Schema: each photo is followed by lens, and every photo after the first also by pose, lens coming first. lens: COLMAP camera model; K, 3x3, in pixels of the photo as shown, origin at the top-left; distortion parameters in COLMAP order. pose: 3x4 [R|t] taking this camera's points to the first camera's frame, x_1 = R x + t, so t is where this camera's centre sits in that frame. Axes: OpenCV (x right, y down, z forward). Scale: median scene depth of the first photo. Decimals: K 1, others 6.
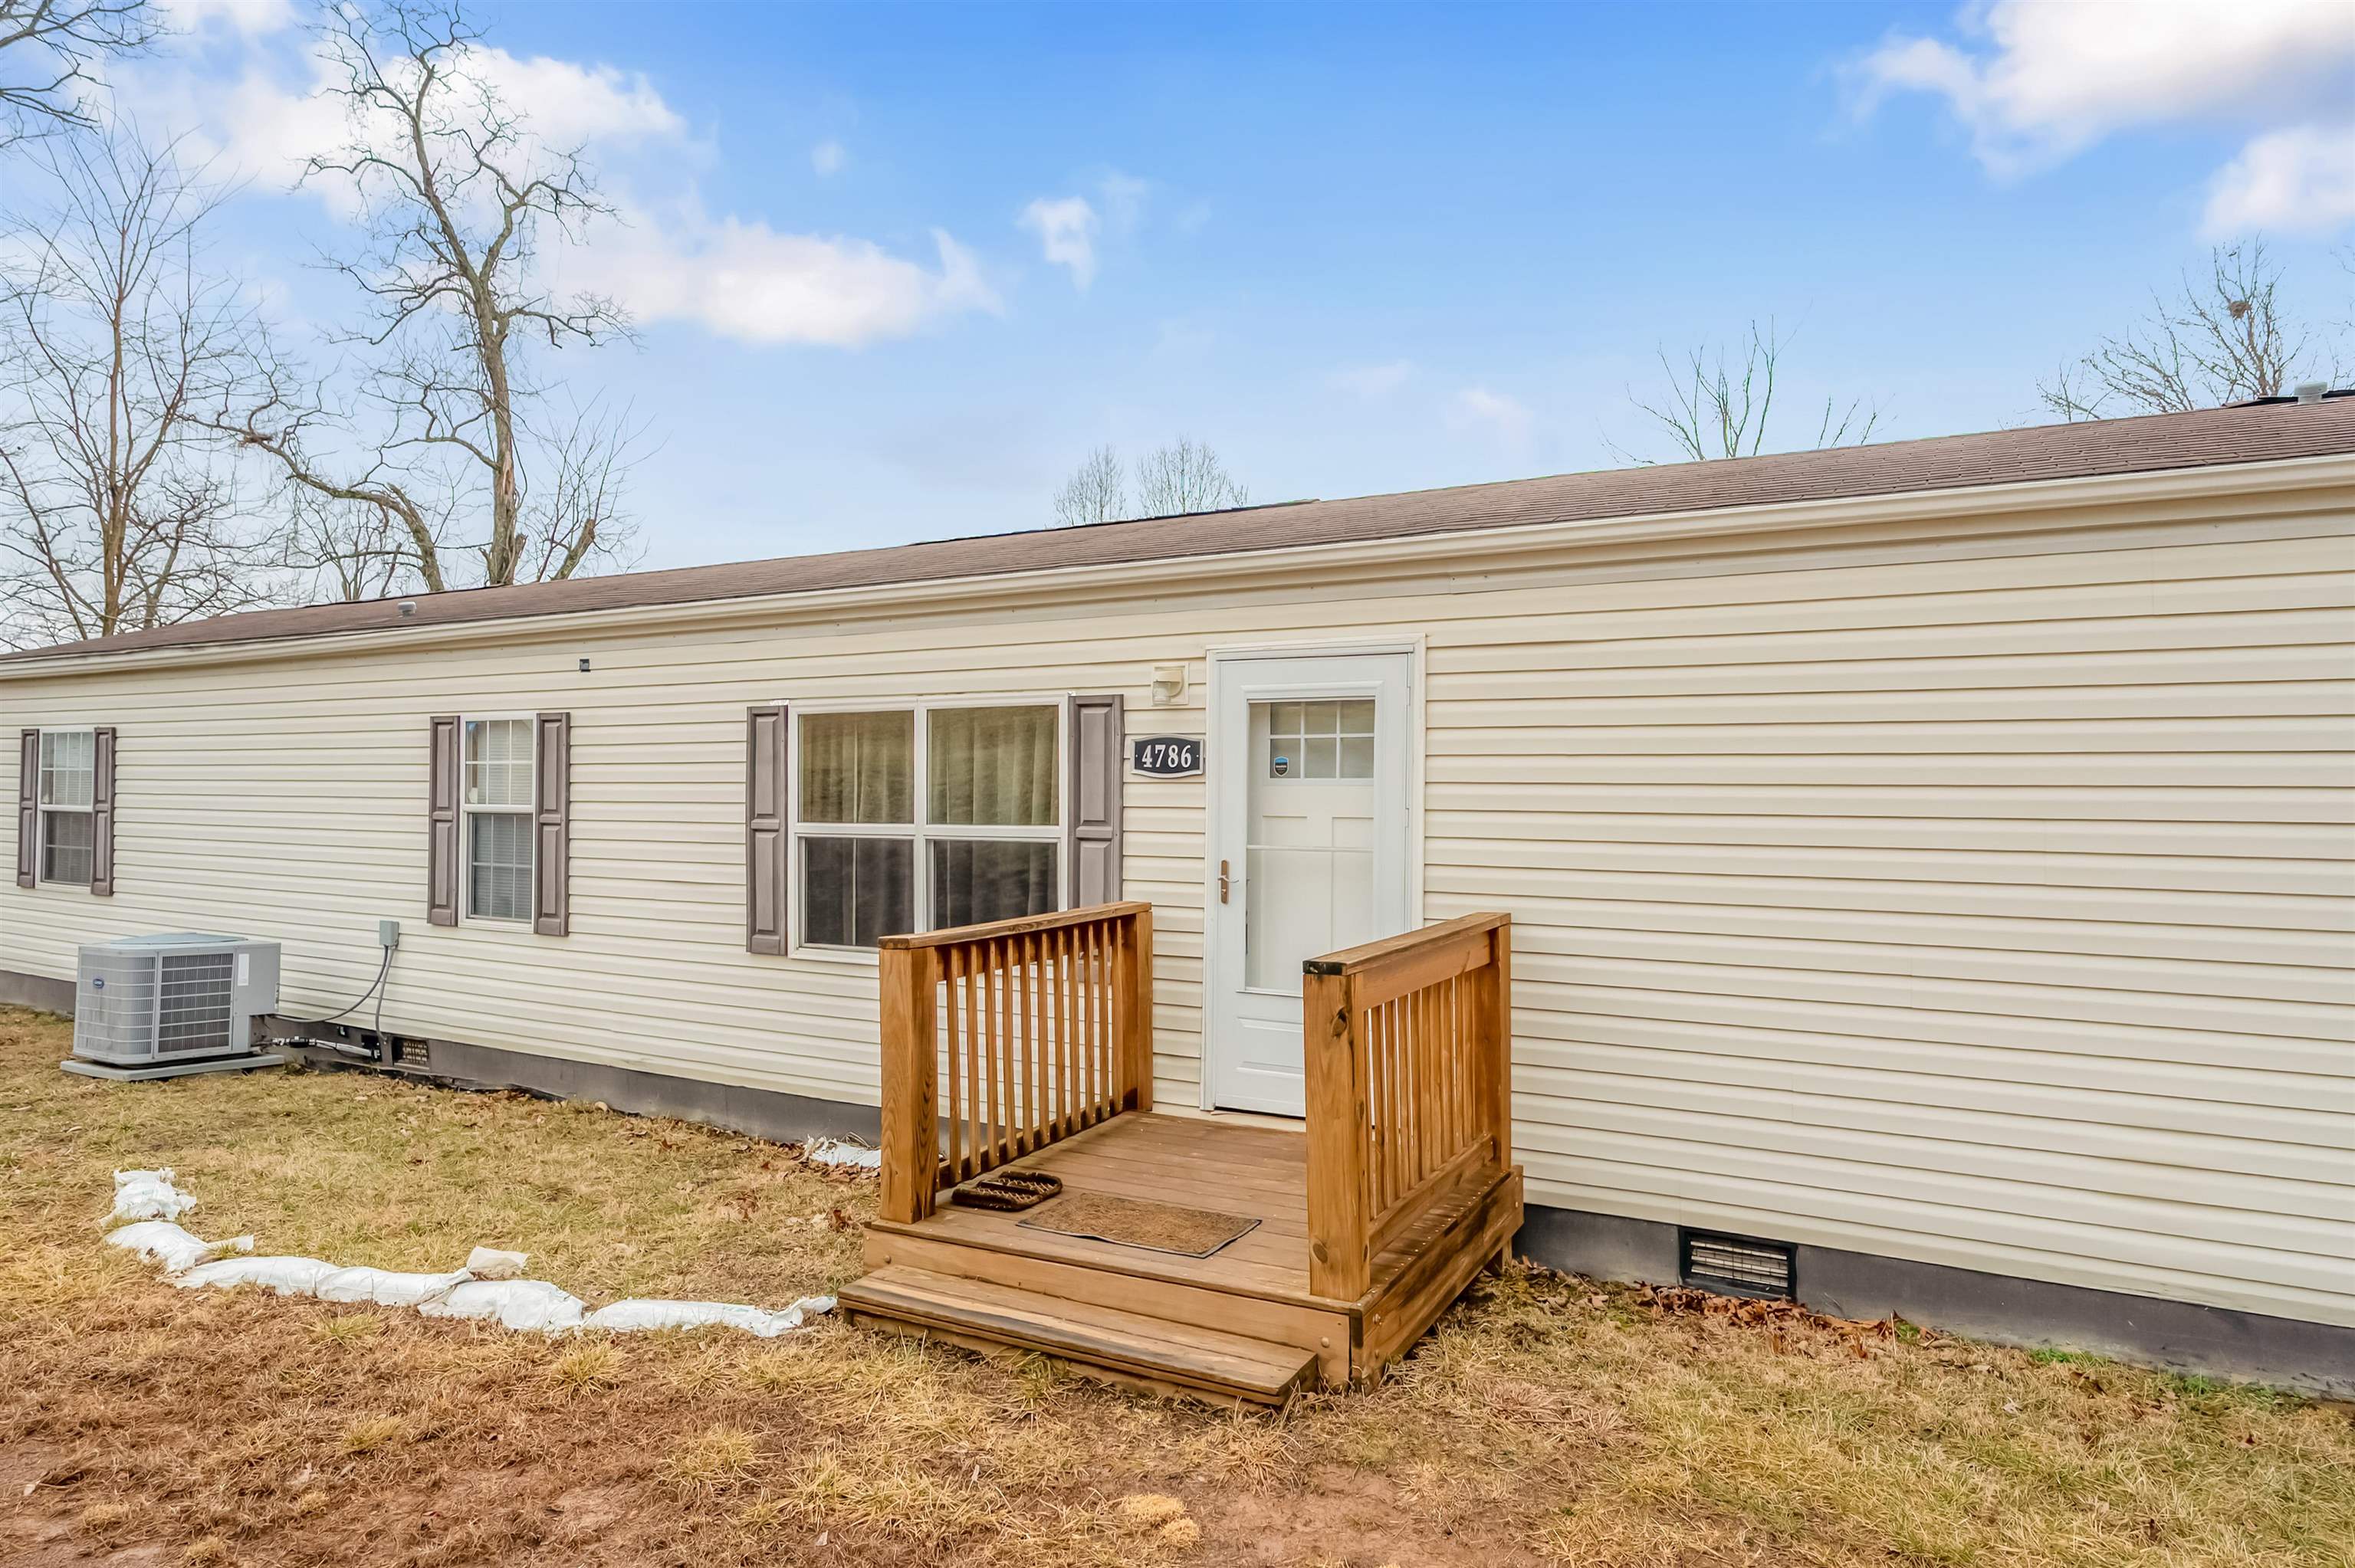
lens RADIAL K [[1393.2, 0, 1177.5], [0, 1393.2, 784.0], [0, 0, 1]] dist [-0.003837, 0.000583]
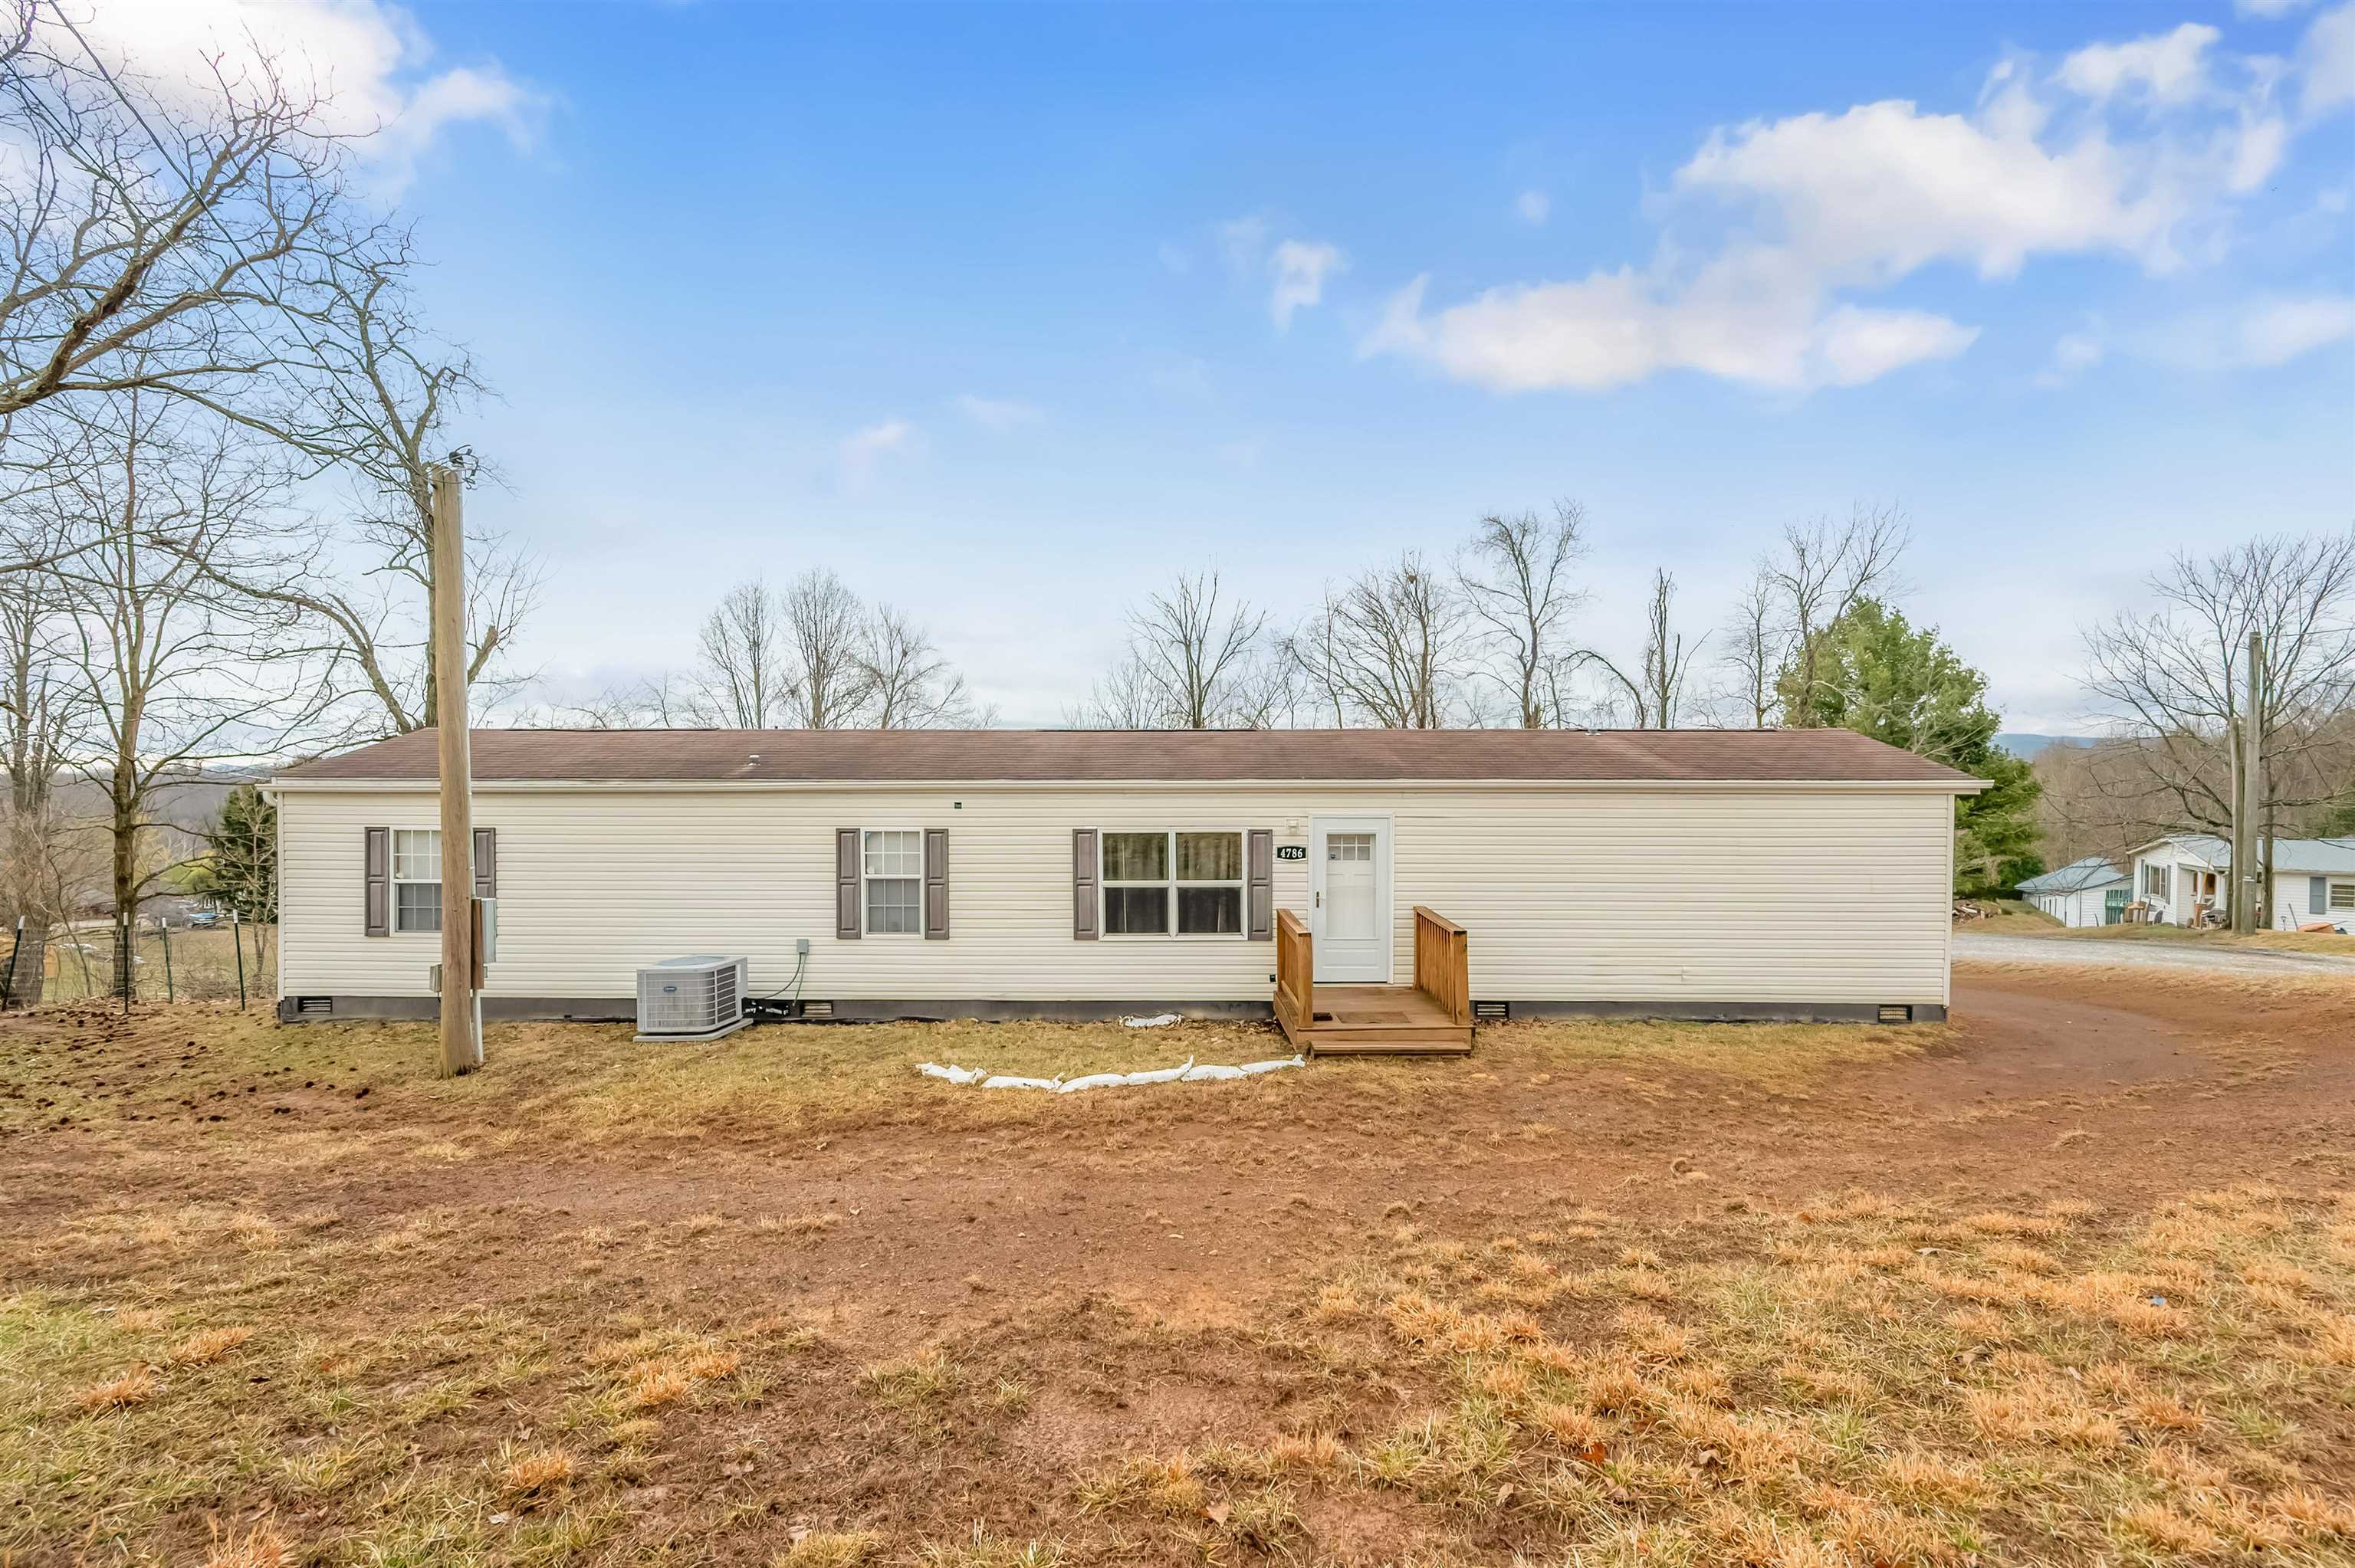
lens RADIAL K [[930.7, 0, 1182.3], [0, 930.7, 800.2], [0, 0, 1]] dist [0.000520, -0.000214]
pose [[0.881983, -0.017391, 0.470959, -0.809234], [0.004388, 0.999579, 0.028695, -0.136122], [-0.471260, -0.023242, 0.881688, -0.365569]]
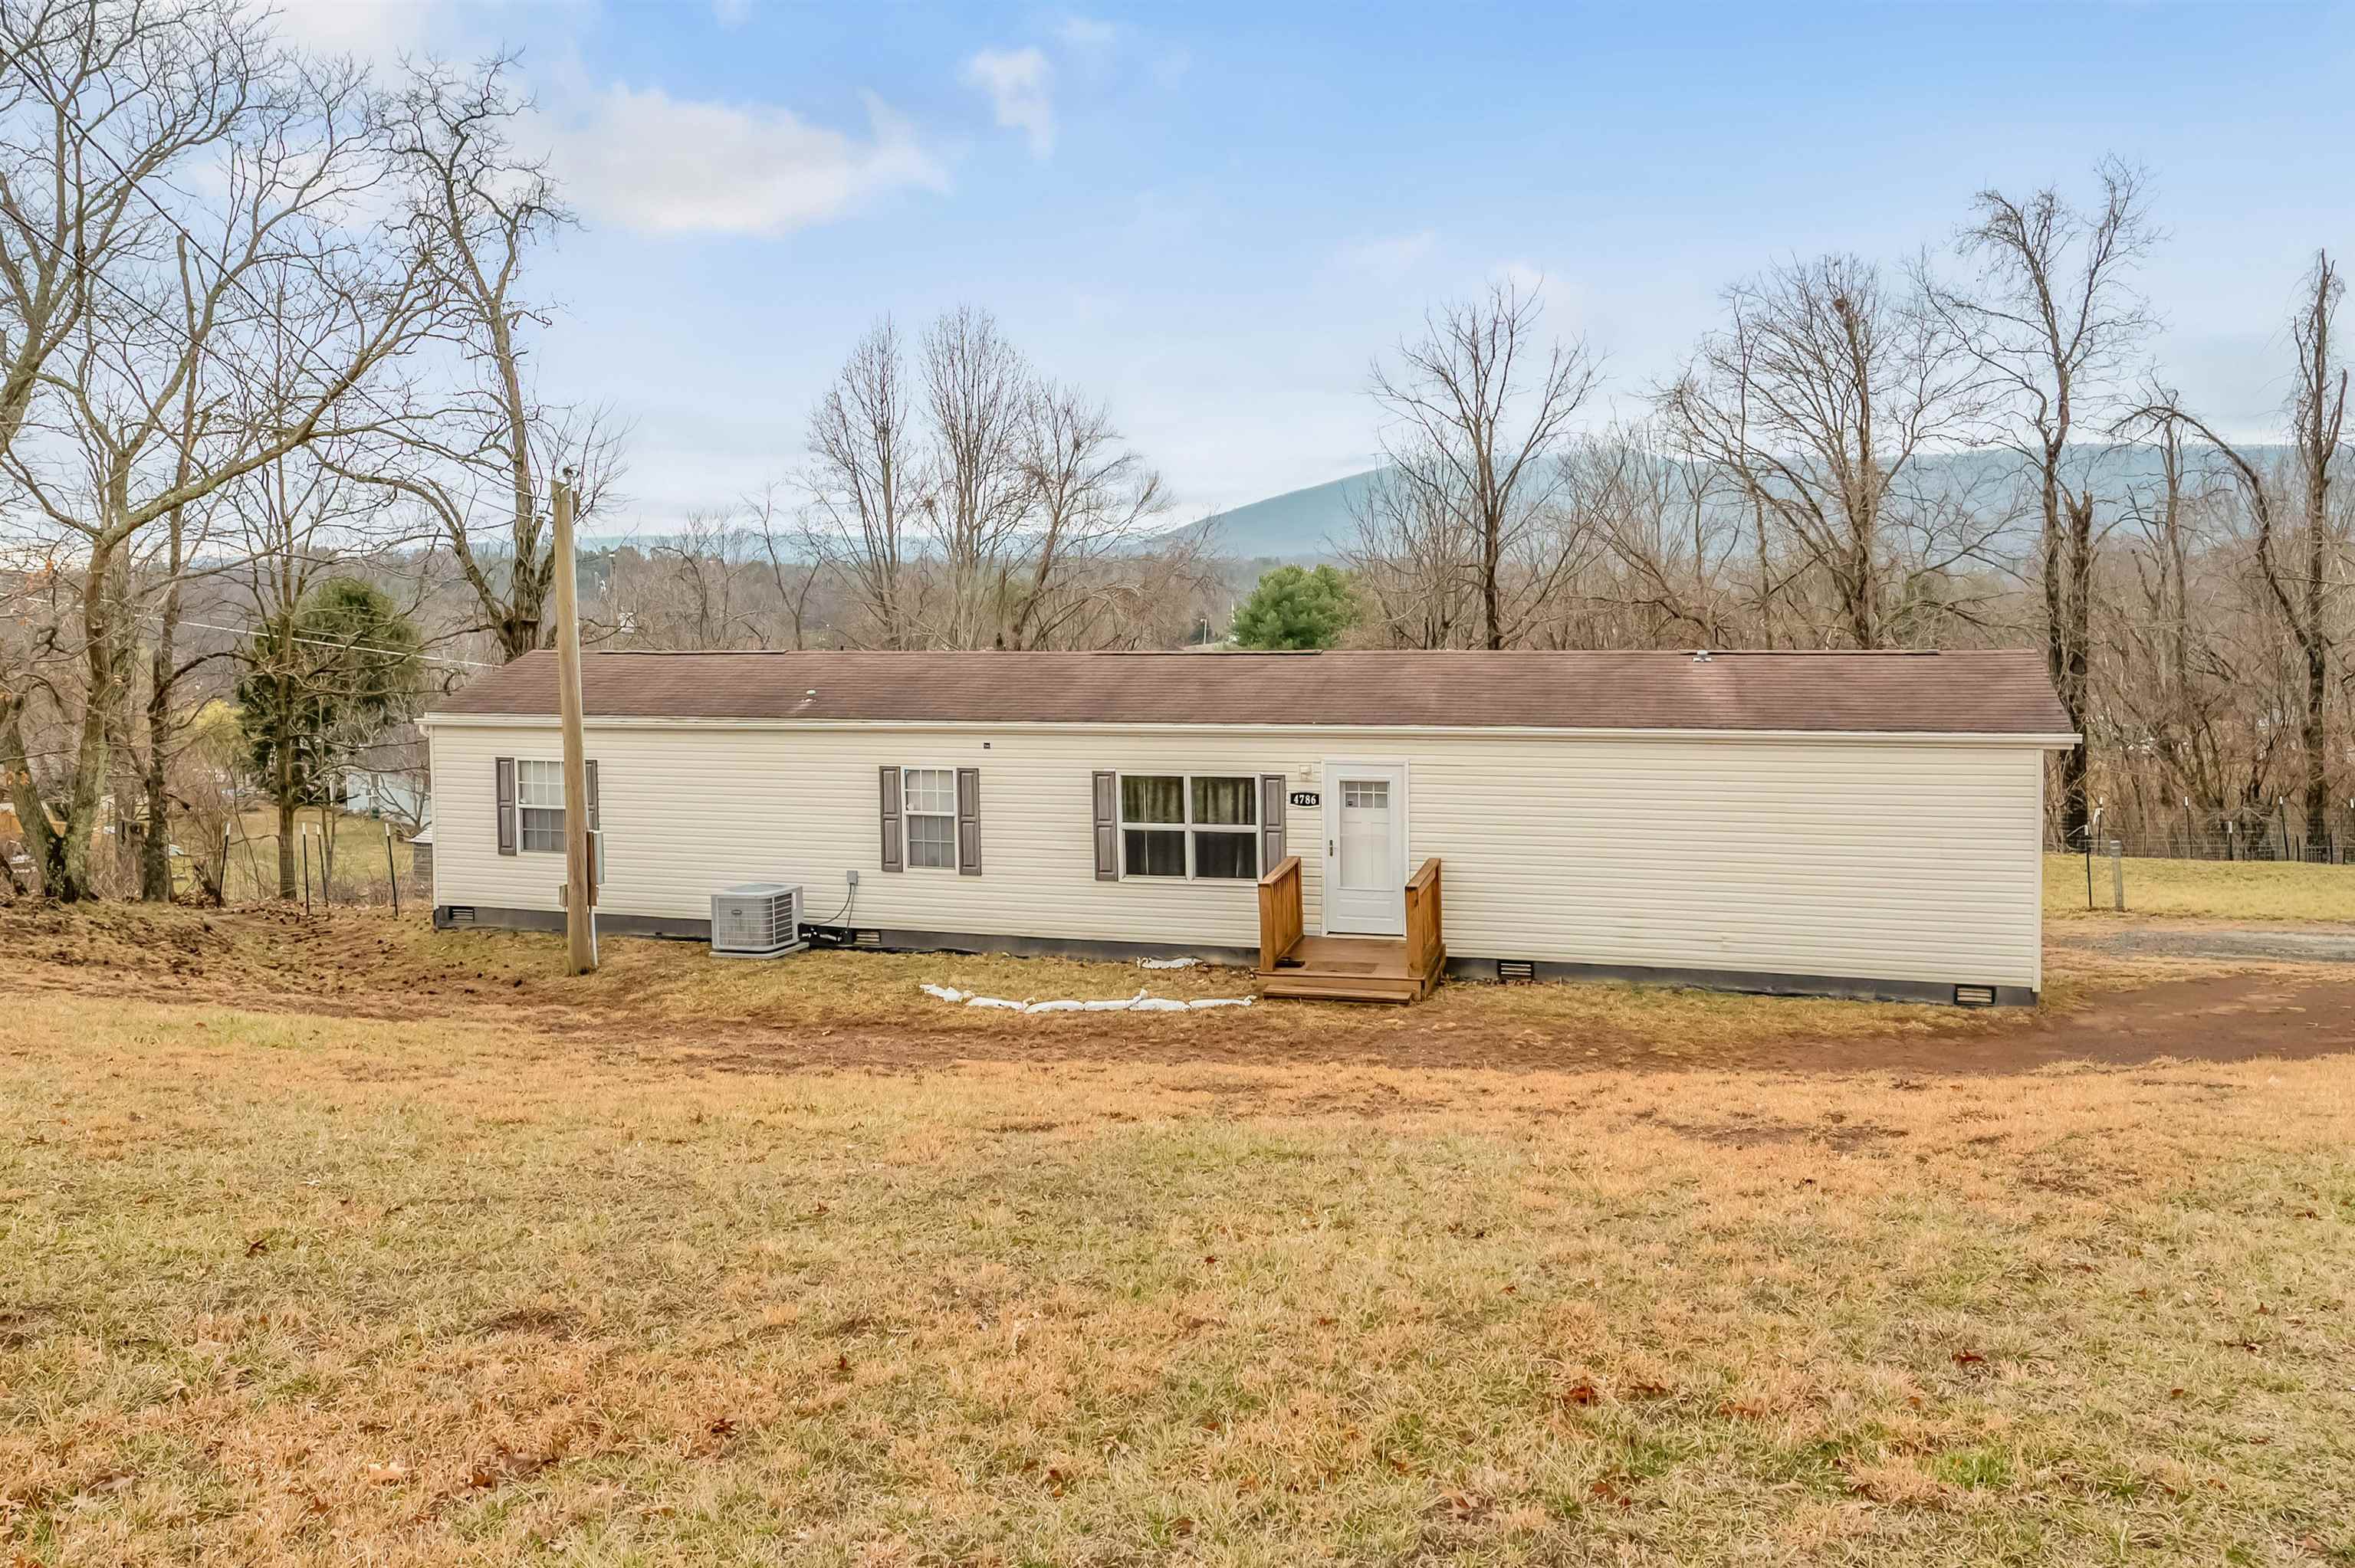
lens RADIAL K [[1679.5, 0, 1178.3], [0, 1679.5, 676.0], [0, 0, 1]] dist [-0.006346, 0.003510]
pose [[0.977793, -0.035828, 0.206487, -0.688365], [0.022679, 0.997582, 0.065696, -0.361645], [-0.208342, -0.059554, 0.976241, -1.561128]]
